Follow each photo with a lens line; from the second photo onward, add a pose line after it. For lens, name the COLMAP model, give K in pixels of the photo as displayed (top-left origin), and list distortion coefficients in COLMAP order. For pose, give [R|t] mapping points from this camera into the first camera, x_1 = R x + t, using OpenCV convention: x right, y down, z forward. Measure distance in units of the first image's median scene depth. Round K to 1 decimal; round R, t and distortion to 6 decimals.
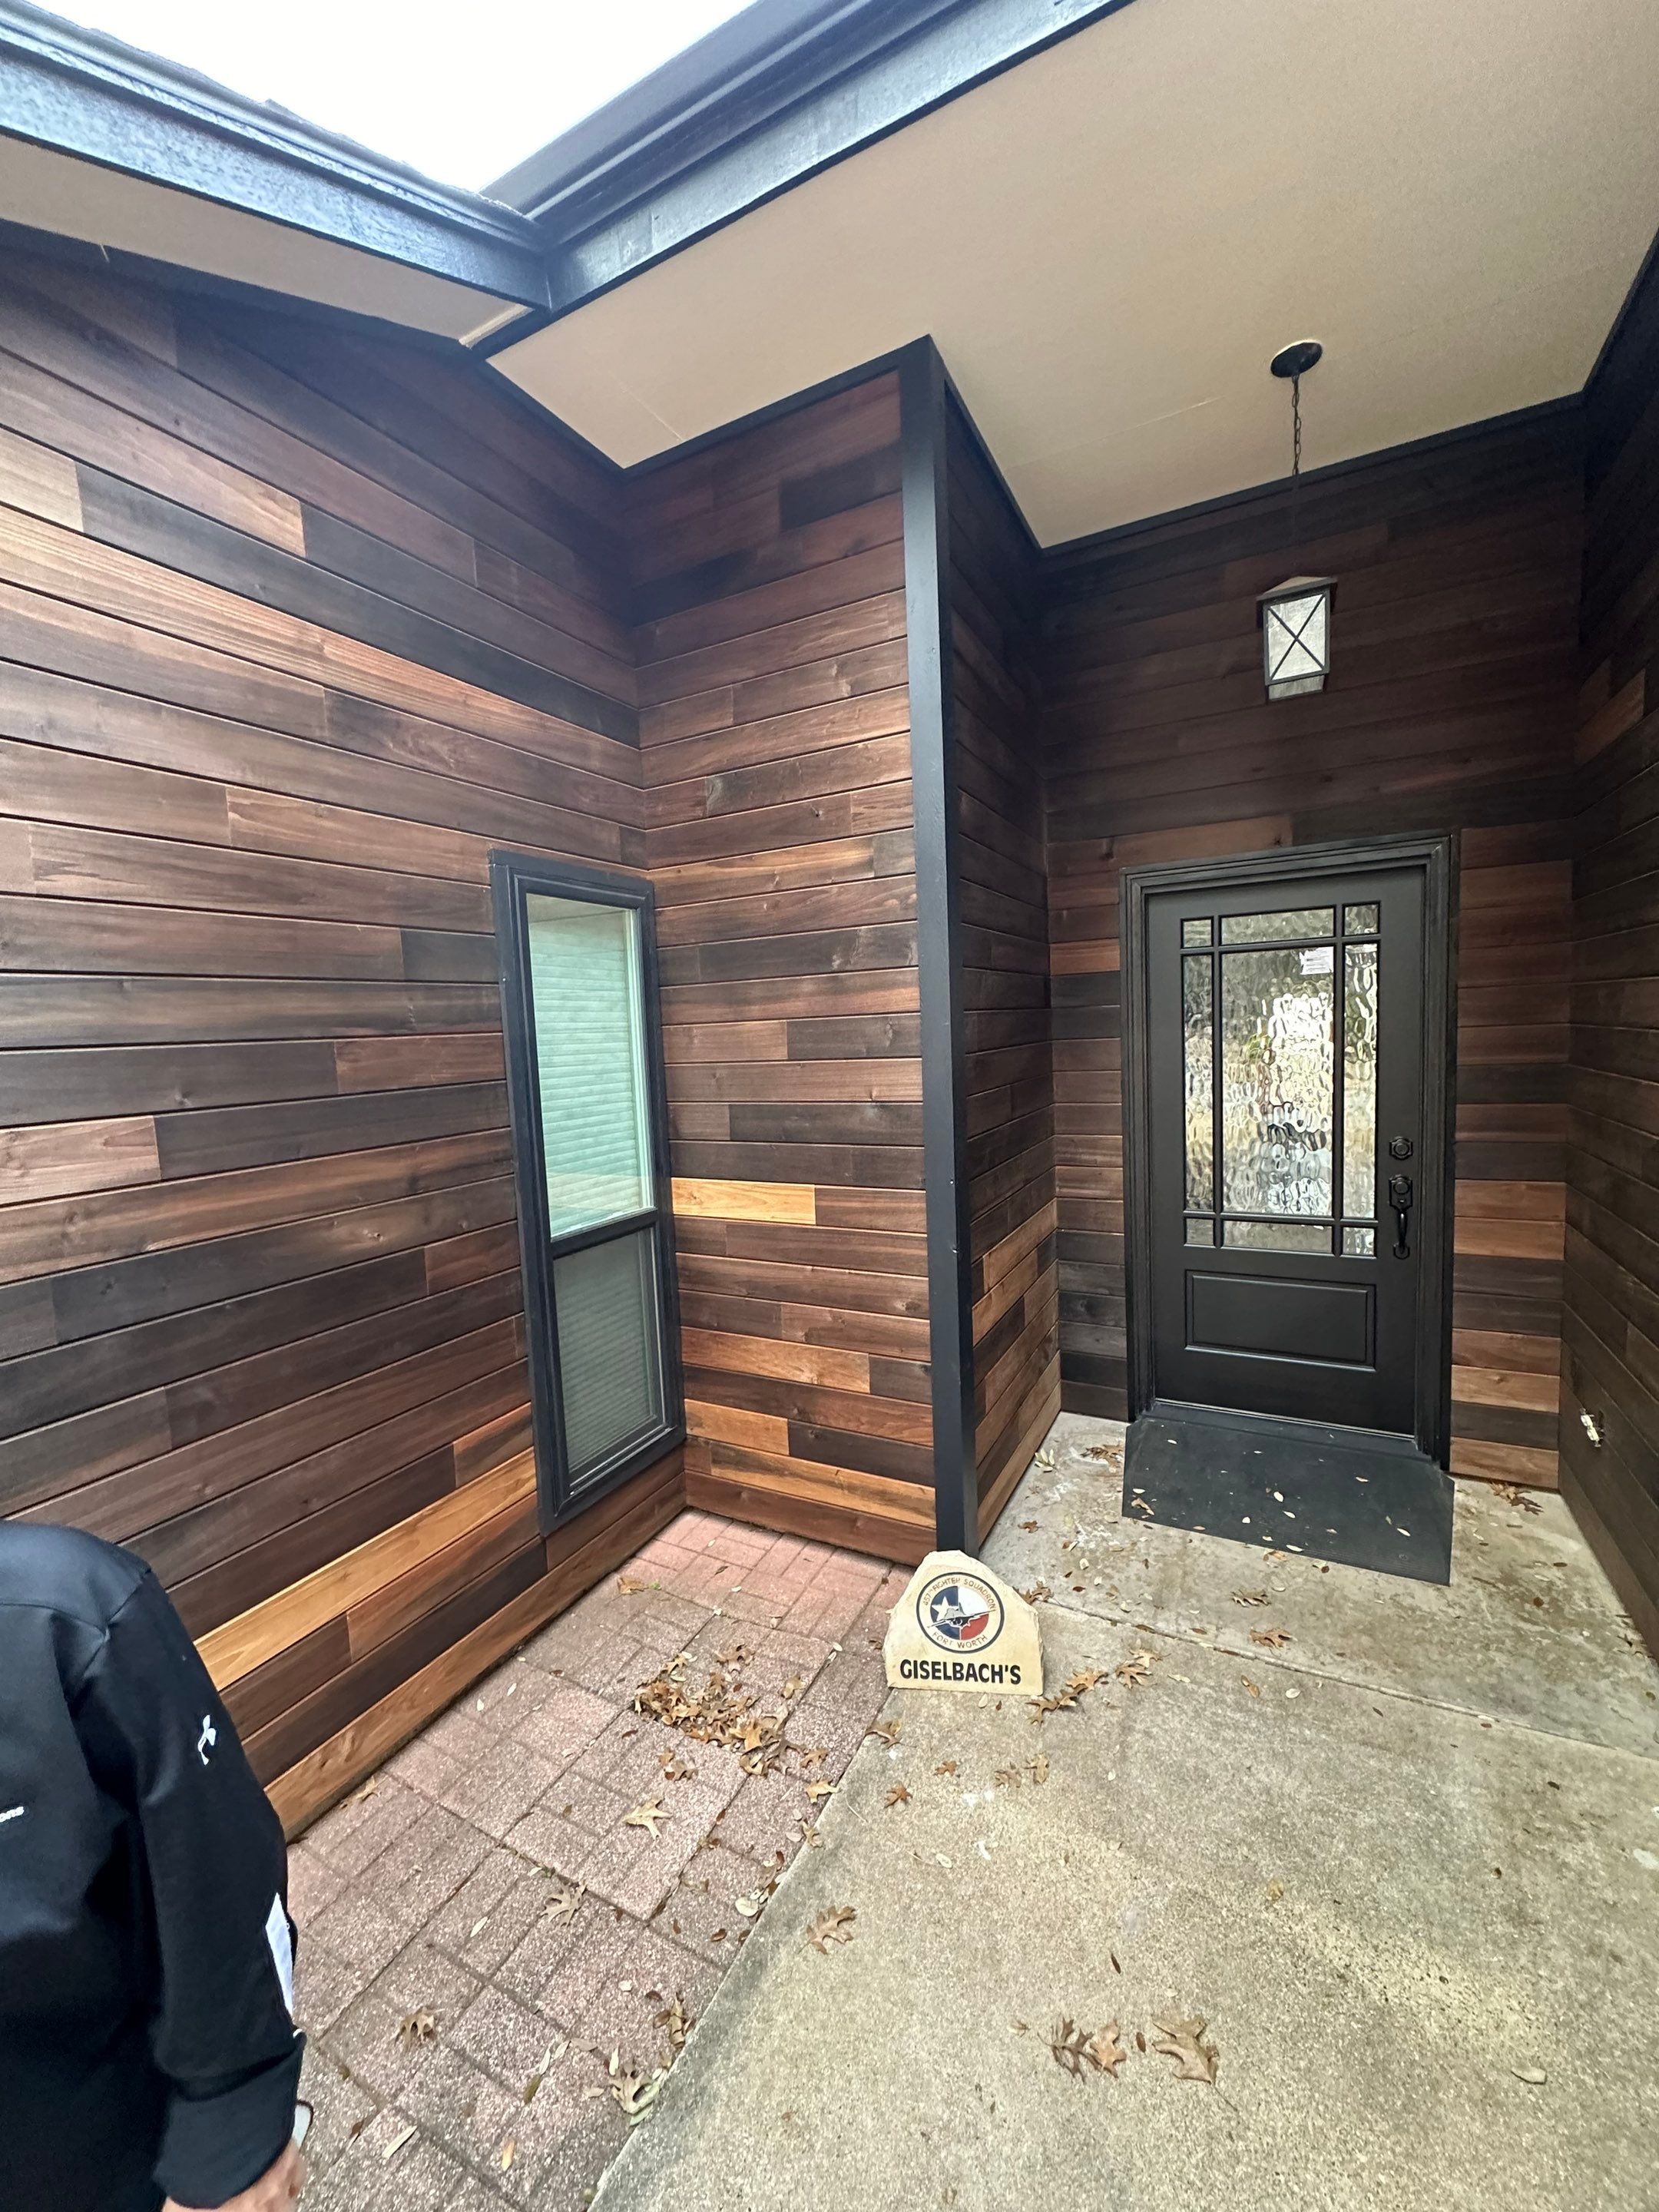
lens RADIAL K [[880.3, 0, 832.6], [0, 880.3, 1104.3], [0, 0, 1]] dist [-0.001294, 0.000904]
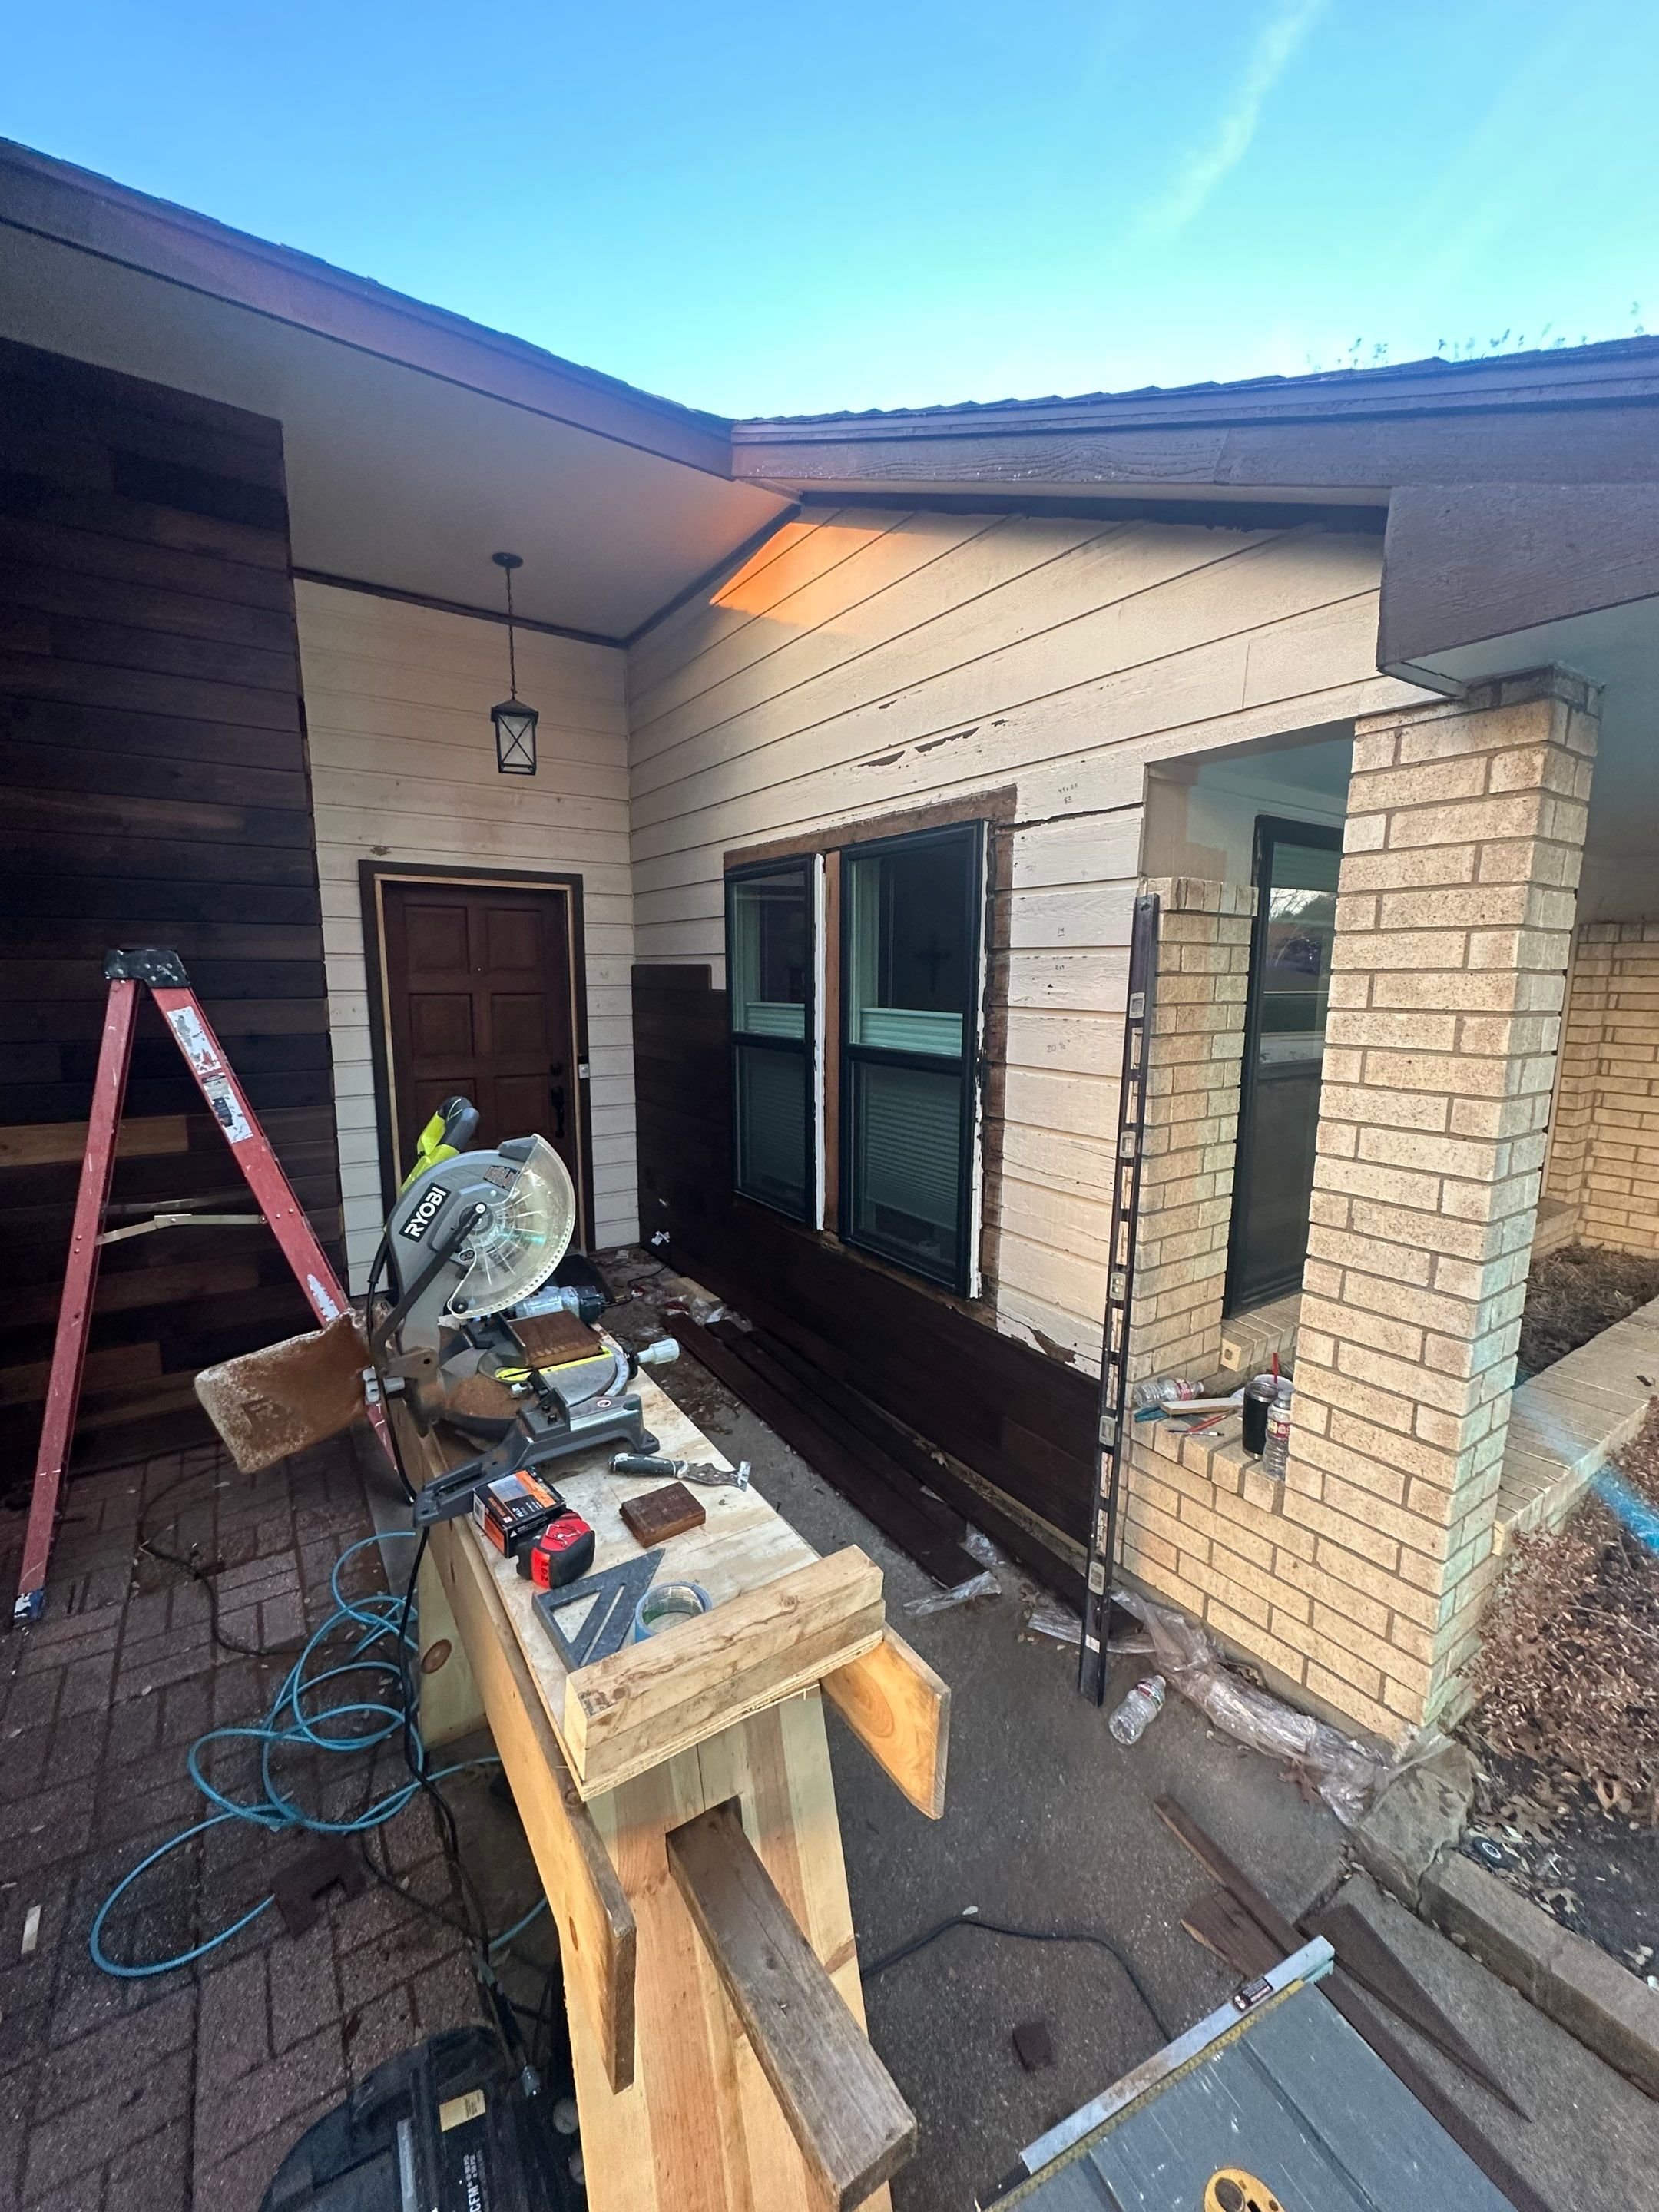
lens RADIAL K [[877.1, 0, 828.4], [0, 877.1, 1108.1], [0, 0, 1]] dist [-0.001339, 0.000295]
pose [[0.473523, -0.088798, 0.876294, -0.592344], [0.047840, 0.996029, 0.075080, 0.039197], [-0.879481, 0.006370, 0.475891, -0.221814]]
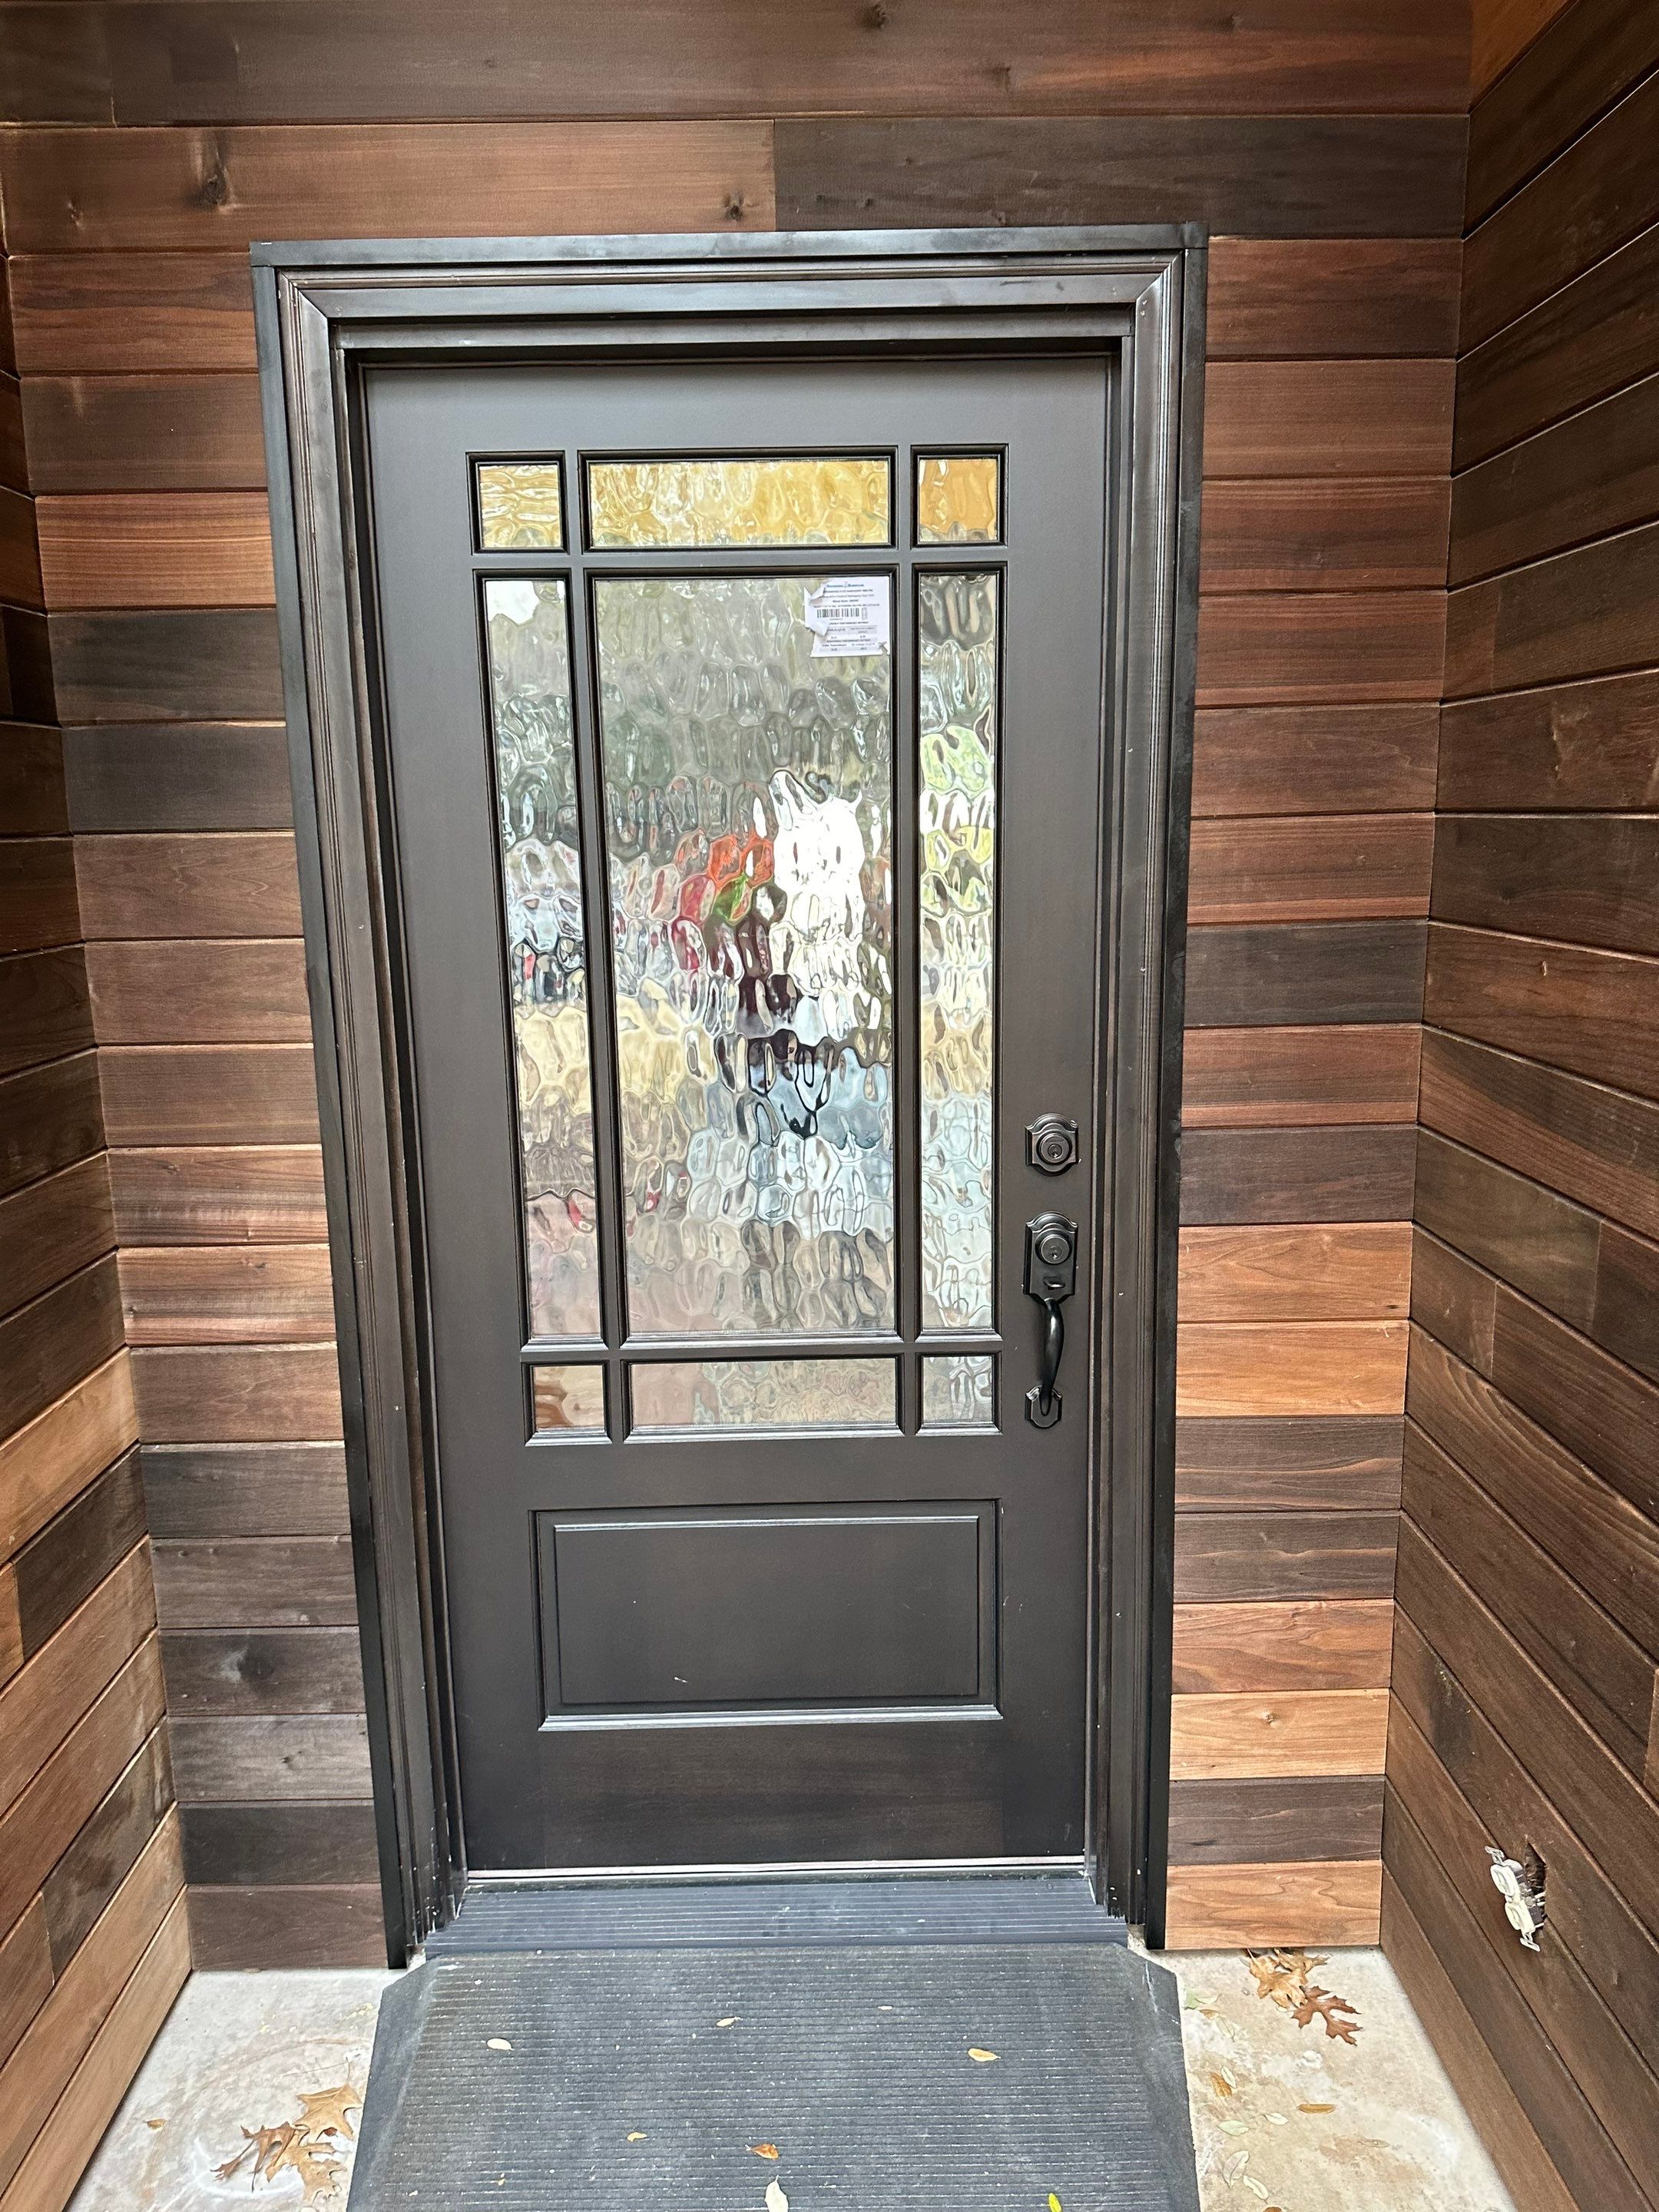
lens RADIAL K [[1621.8, 0, 829.7], [0, 1621.8, 1118.6], [0, 0, 1]] dist [0.042515, -0.008981]
pose [[0.878264, -0.059103, 0.474509, 0.264545], [0.019366, 0.995914, 0.088202, -0.027456], [-0.477783, -0.068275, 0.875821, 0.497574]]
